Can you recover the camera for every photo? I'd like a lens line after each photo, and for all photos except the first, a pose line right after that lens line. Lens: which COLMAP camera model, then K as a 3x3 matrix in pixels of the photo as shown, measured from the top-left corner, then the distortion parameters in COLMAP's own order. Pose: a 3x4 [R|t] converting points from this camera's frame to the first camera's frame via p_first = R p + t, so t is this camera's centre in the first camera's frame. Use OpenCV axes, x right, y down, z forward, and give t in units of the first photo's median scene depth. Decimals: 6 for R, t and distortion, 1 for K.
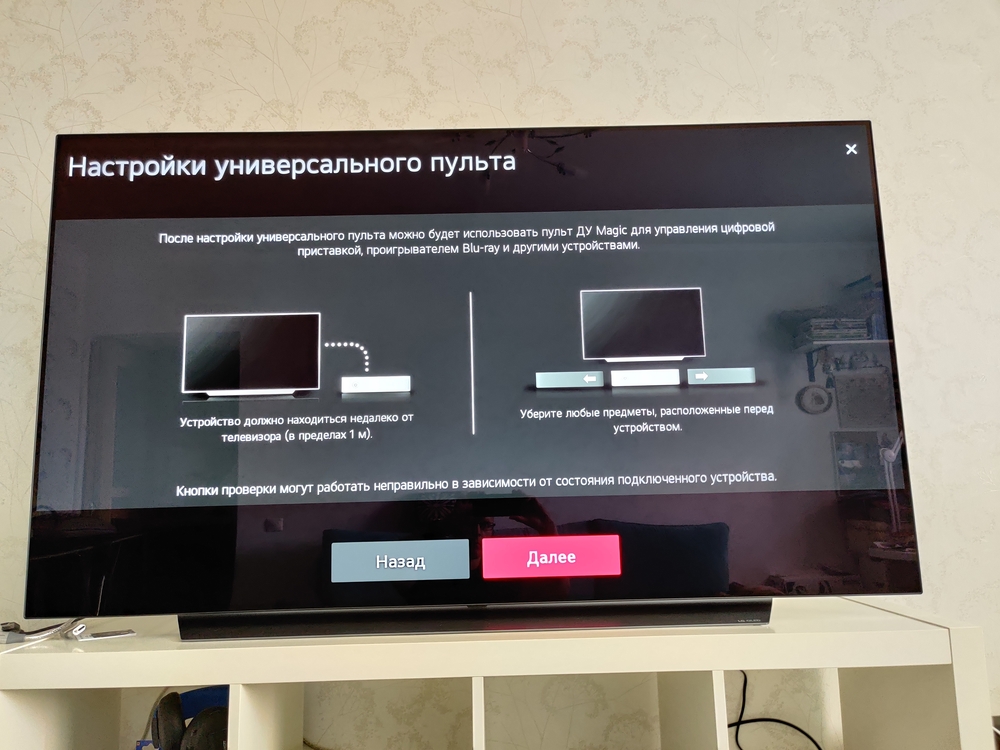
lens RADIAL K [[785.9, 0, 506.1], [0, 785.9, 383.3], [0, 0, 1]] dist [0.006458, -0.023995]
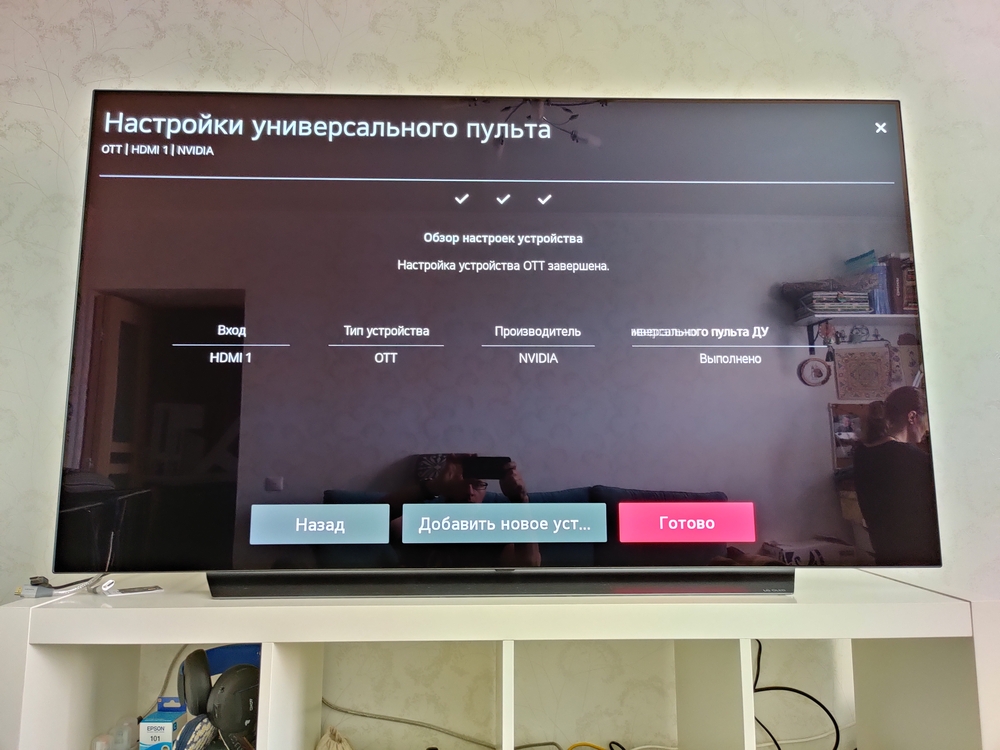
lens RADIAL K [[784.7, 0, 508.4], [0, 784.7, 347.8], [0, 0, 1]] dist [-0.000843, -0.012890]
pose [[0.999566, 0.025440, 0.014876, -0.050180], [-0.025452, 0.999676, 0.000609, -0.002266], [-0.014856, -0.000987, 0.999889, -0.005521]]
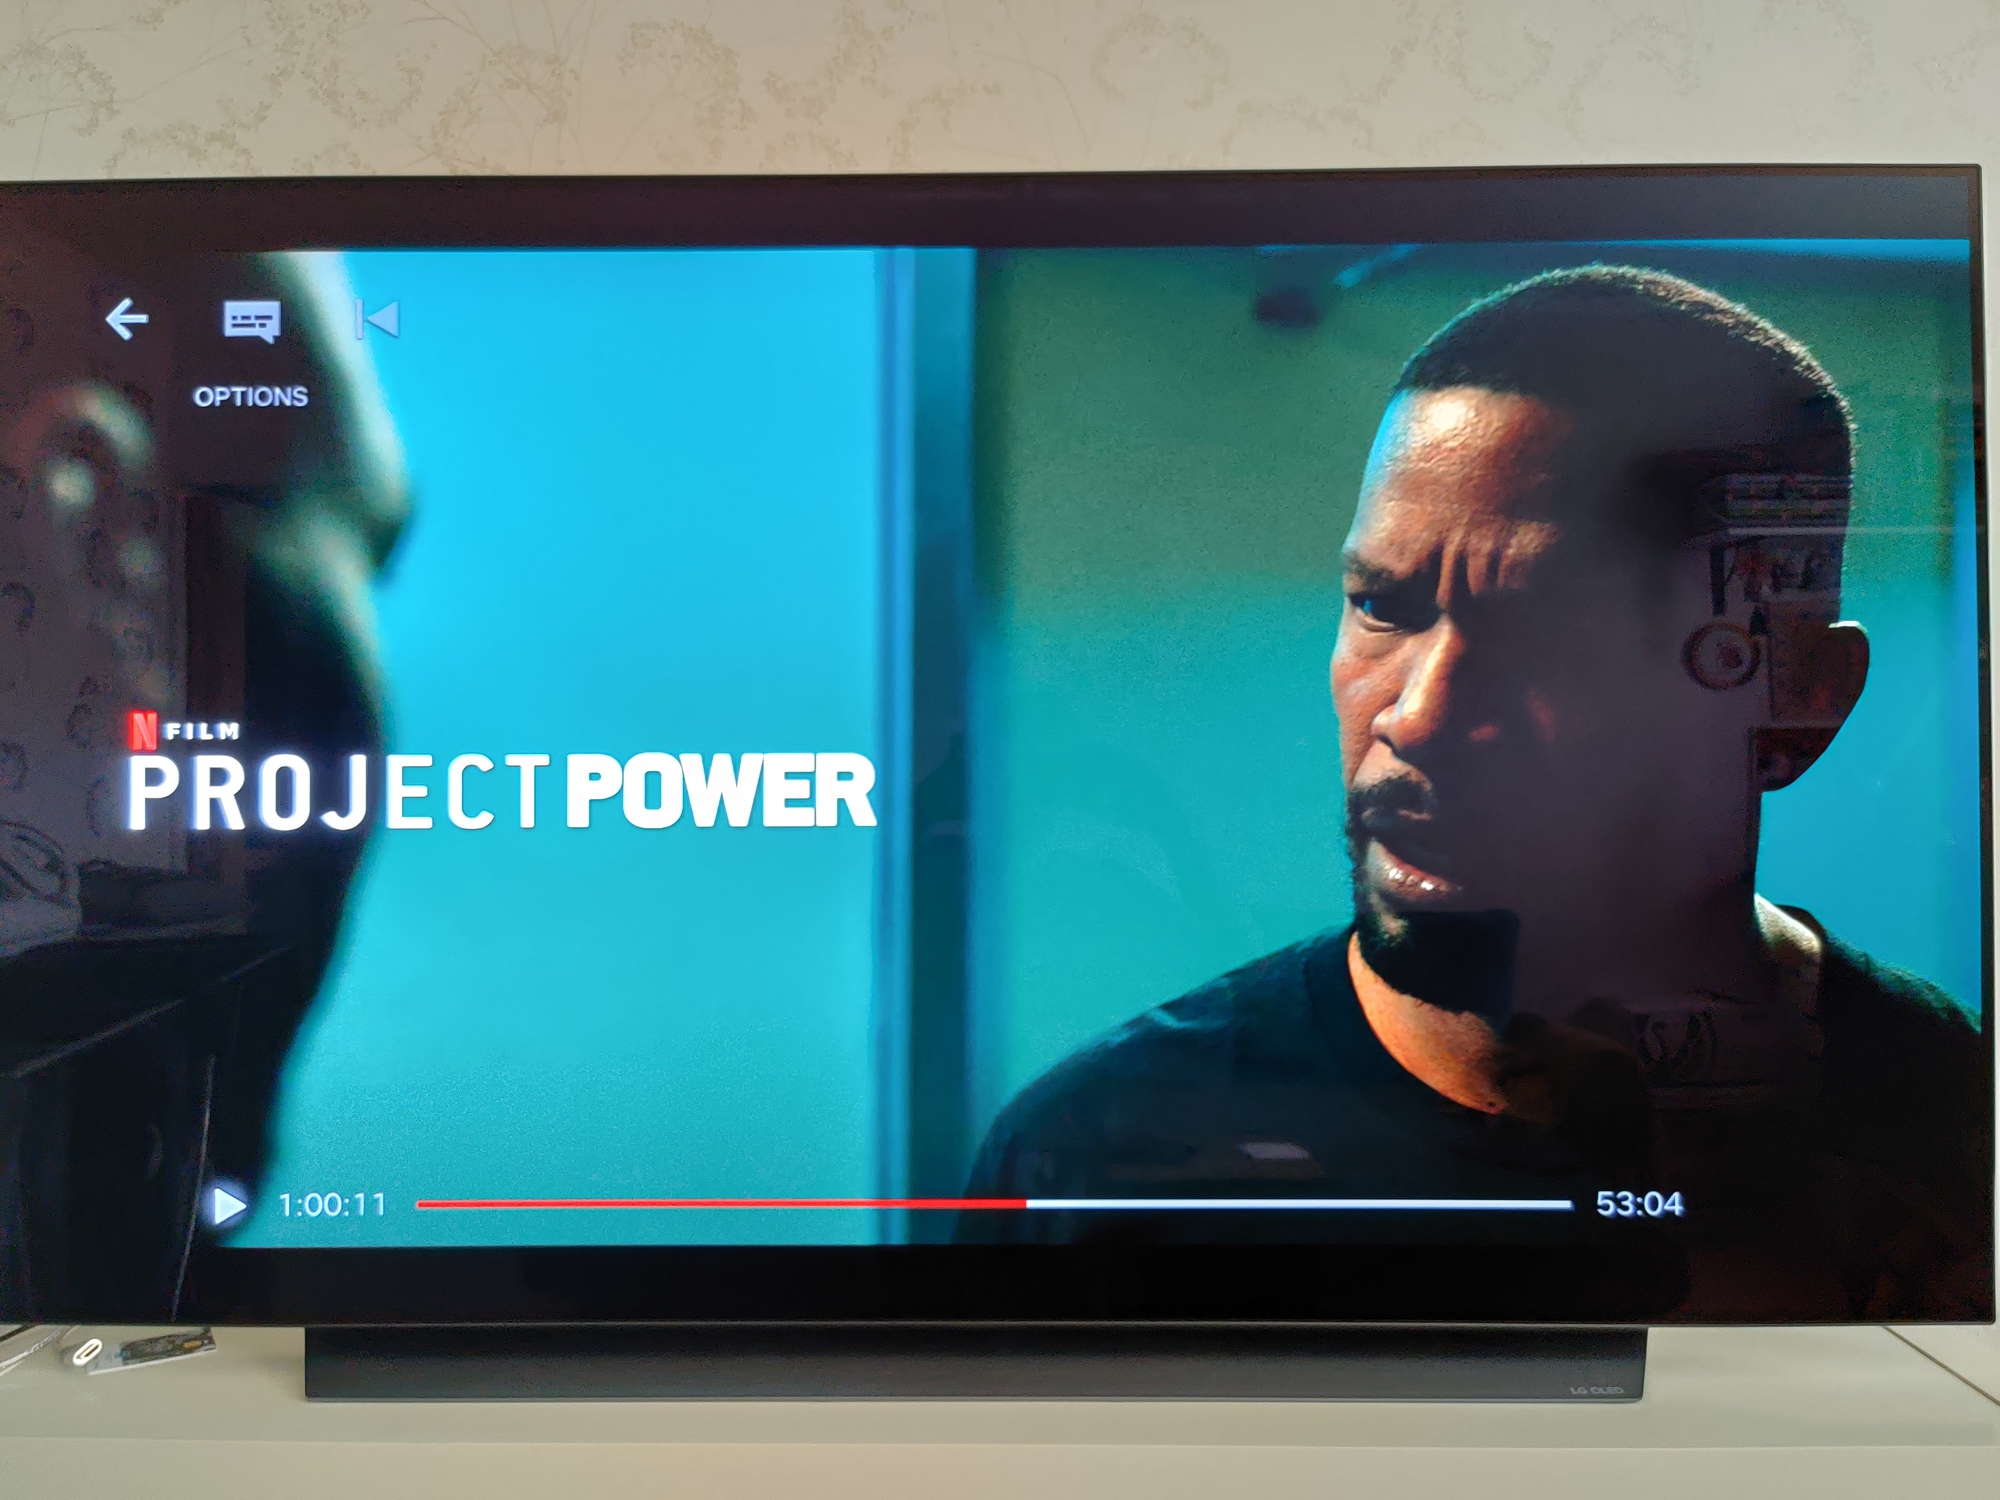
lens RADIAL K [[1582.2, 0, 1017.8], [0, 1582.2, 756.5], [0, 0, 1]] dist [0.005140, -0.048855]
pose [[0.999407, 0.023262, -0.025390, 0.002858], [-0.019223, 0.988633, 0.149116, -0.149939], [0.028570, -0.148540, 0.988494, 0.159719]]
